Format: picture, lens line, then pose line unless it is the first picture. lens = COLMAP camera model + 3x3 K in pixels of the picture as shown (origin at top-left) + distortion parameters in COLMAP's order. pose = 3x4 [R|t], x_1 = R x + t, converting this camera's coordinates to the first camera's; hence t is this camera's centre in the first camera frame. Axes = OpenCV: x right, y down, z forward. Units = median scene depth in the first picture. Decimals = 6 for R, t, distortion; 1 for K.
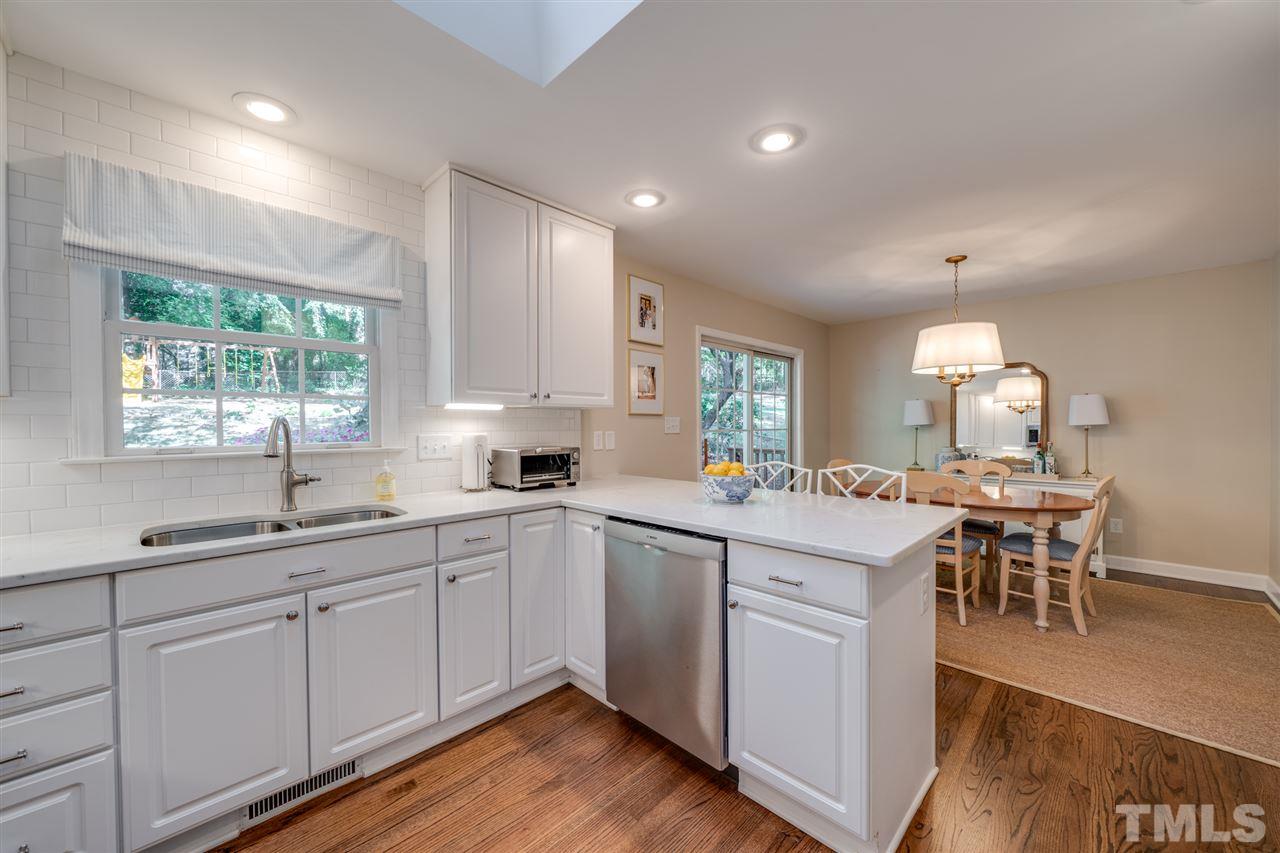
lens RADIAL K [[479.9, 0, 642.7], [0, 479.9, 430.6], [0, 0, 1]] dist [-0.002680, -0.000316]
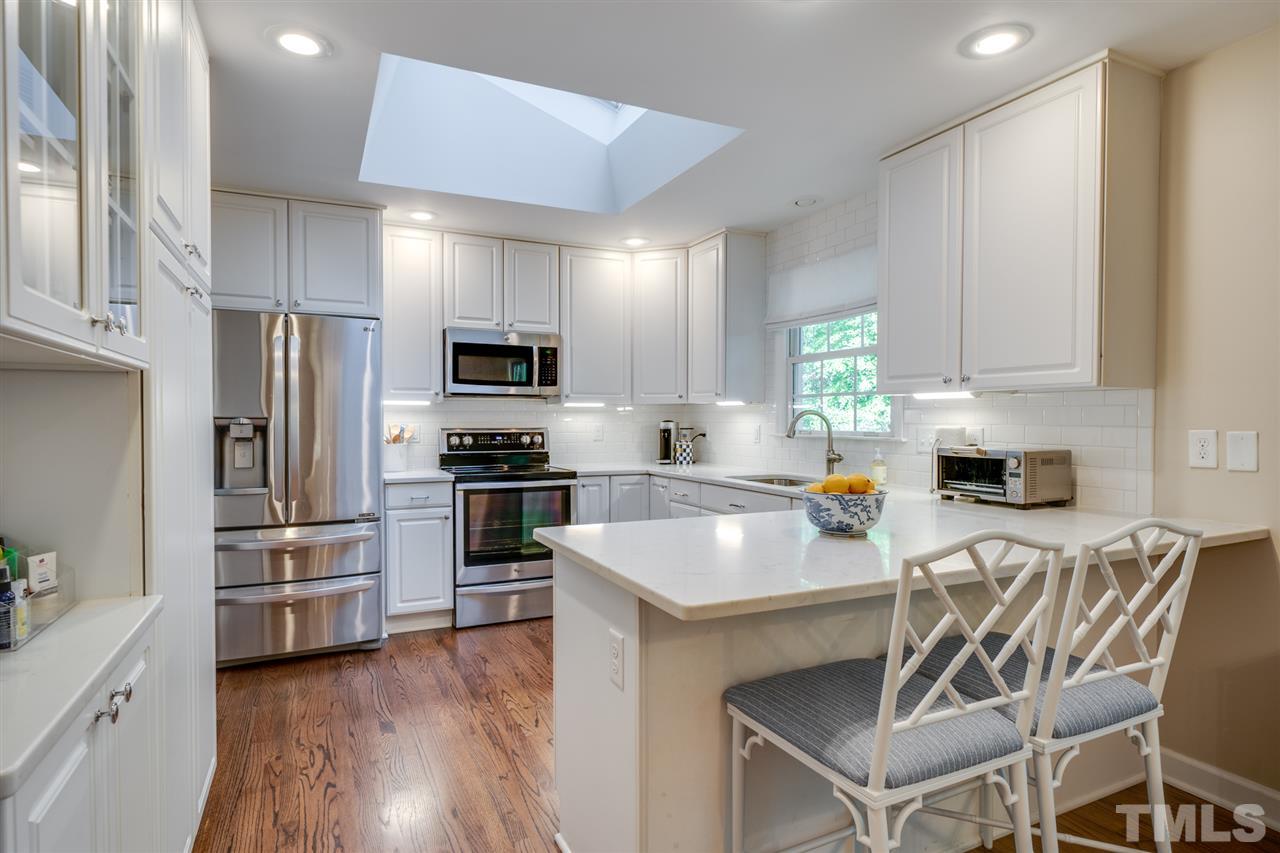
lens RADIAL K [[681.6, 0, 638.5], [0, 681.6, 431.3], [0, 0, 1]] dist [-0.003748, -0.000915]
pose [[-0.342610, 0.023324, -0.939188, 0.921039], [-0.009702, 0.999551, 0.028363, -0.013863], [0.939428, 0.018829, -0.342230, 0.838919]]
